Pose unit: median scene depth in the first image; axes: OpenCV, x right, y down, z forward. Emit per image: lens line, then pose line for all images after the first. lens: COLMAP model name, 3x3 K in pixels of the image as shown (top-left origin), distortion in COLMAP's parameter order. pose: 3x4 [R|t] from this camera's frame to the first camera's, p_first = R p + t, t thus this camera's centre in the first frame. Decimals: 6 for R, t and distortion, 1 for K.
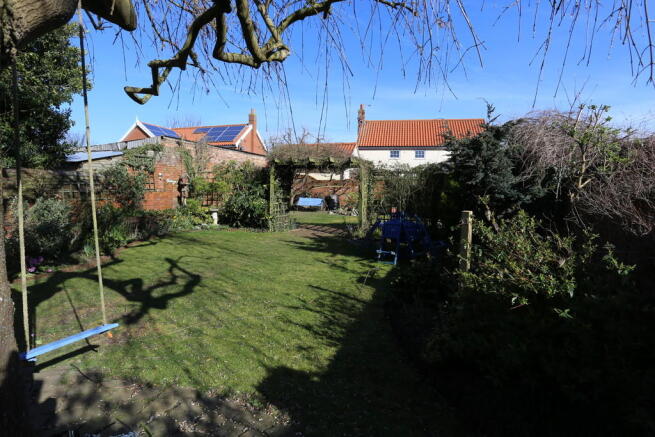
lens RADIAL K [[320.6, 0, 327.5], [0, 320.6, 218.5], [0, 0, 1]] dist [-0.081452, 0.037246]
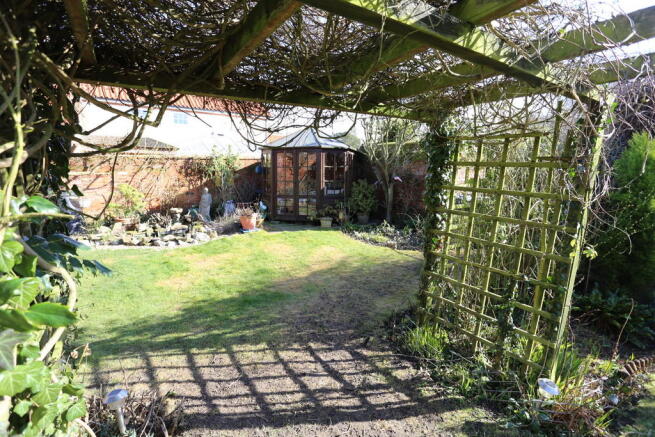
lens RADIAL K [[320.6, 0, 327.5], [0, 320.6, 218.5], [0, 0, 1]] dist [-0.081452, 0.037246]
pose [[0.612907, -0.132638, 0.778943, -0.089360], [0.076204, 0.991137, 0.108809, -0.061646], [-0.786471, -0.007331, 0.617583, 0.502924]]
